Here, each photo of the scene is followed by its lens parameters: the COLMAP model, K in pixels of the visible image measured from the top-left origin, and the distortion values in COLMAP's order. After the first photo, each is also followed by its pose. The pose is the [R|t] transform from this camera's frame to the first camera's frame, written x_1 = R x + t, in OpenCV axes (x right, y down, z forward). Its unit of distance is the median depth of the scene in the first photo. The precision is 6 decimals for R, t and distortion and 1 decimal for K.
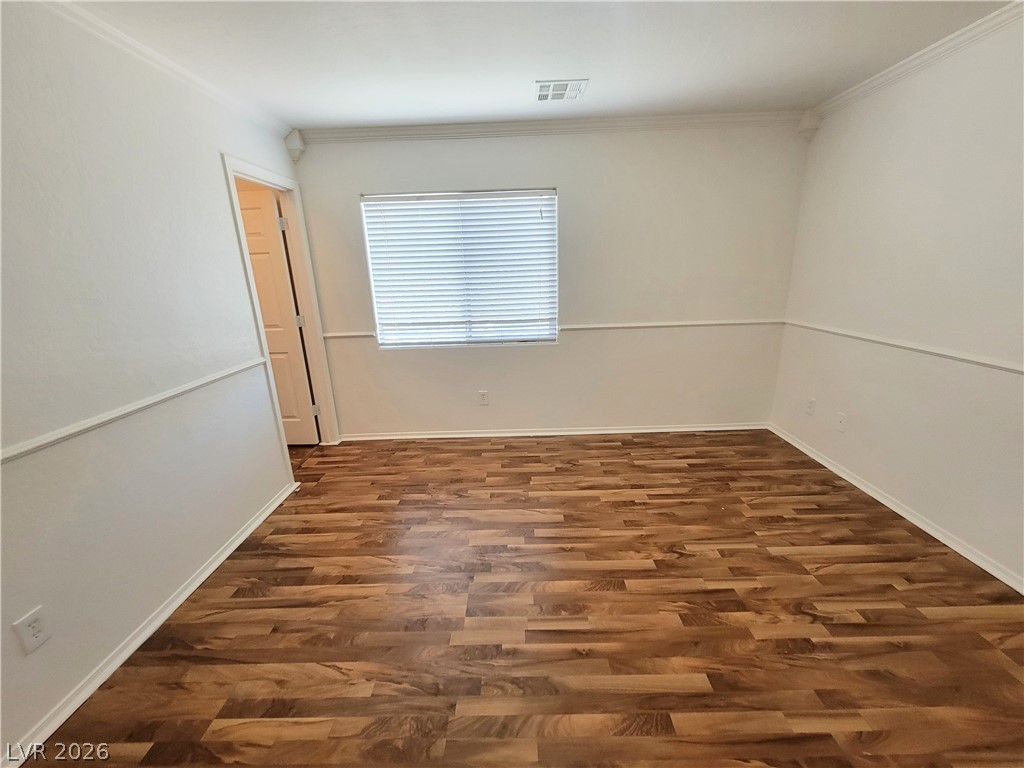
lens RADIAL K [[418.2, 0, 508.1], [0, 418.2, 385.7], [0, 0, 1]] dist [0.000472, -0.001585]
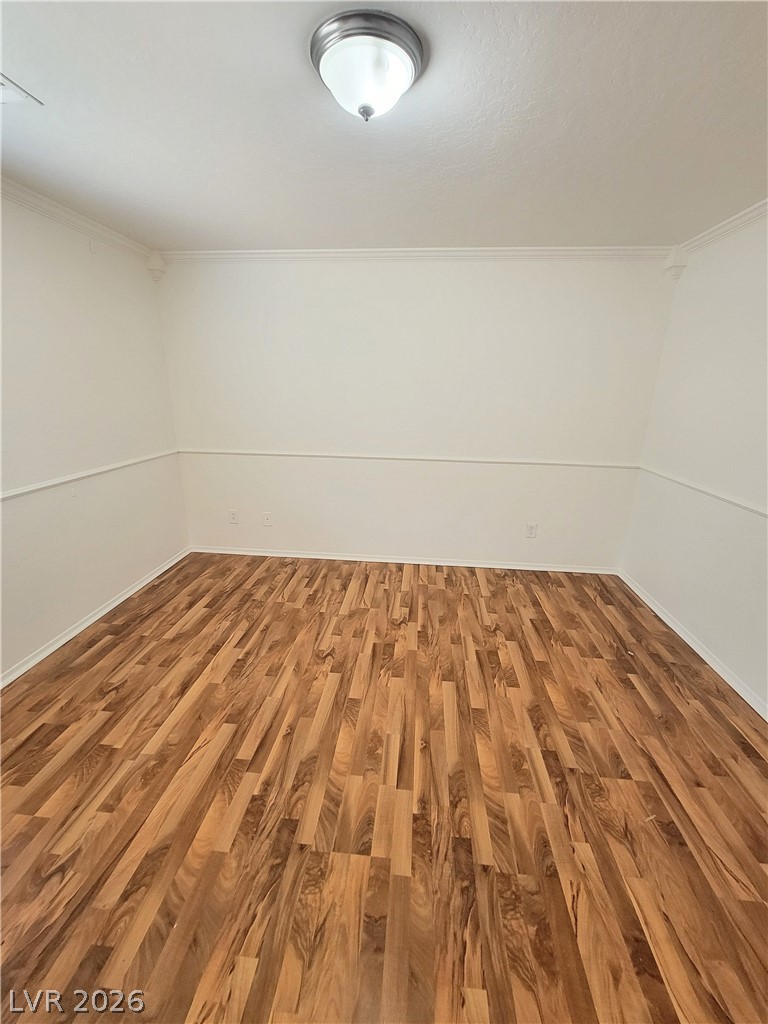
lens RADIAL K [[427.0, 0, 388.2], [0, 427.0, 506.8], [0, 0, 1]] dist [0.004489, -0.001296]
pose [[0.066245, -0.242446, 0.967901, -0.561747], [0.254020, 0.942168, 0.218614, -0.176152], [-0.964928, 0.231384, 0.124000, 0.567362]]
